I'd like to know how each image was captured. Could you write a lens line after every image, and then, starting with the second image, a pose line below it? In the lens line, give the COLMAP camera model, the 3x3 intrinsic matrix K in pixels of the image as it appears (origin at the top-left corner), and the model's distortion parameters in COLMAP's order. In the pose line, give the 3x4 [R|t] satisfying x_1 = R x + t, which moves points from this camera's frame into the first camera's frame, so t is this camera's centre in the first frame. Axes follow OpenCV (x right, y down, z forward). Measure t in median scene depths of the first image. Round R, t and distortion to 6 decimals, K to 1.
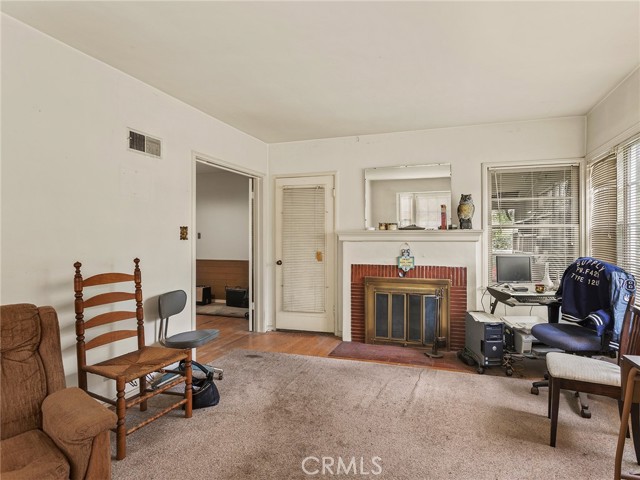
lens RADIAL K [[357.2, 0, 323.0], [0, 357.2, 239.6], [0, 0, 1]] dist [0.000239, 0.004713]
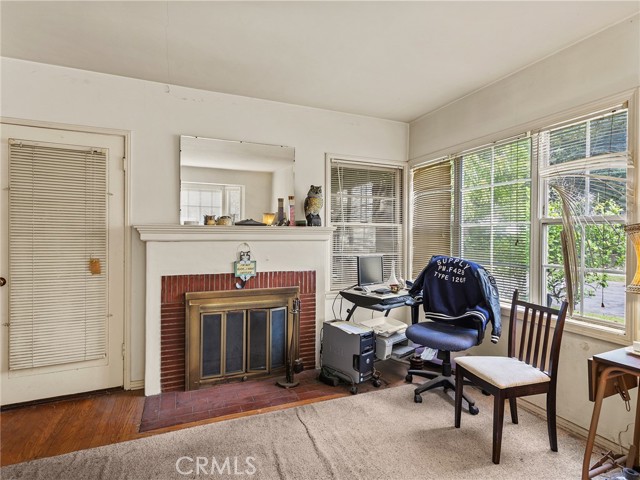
lens RADIAL K [[357.2, 0, 320.0], [0, 357.2, 237.8], [0, 0, 1]] dist [0.000239, 0.004713]
pose [[0.726051, -0.001452, 0.687639, -0.180669], [-0.000978, 0.999995, 0.003143, -0.004424], [-0.687640, -0.002954, 0.726046, 0.360694]]
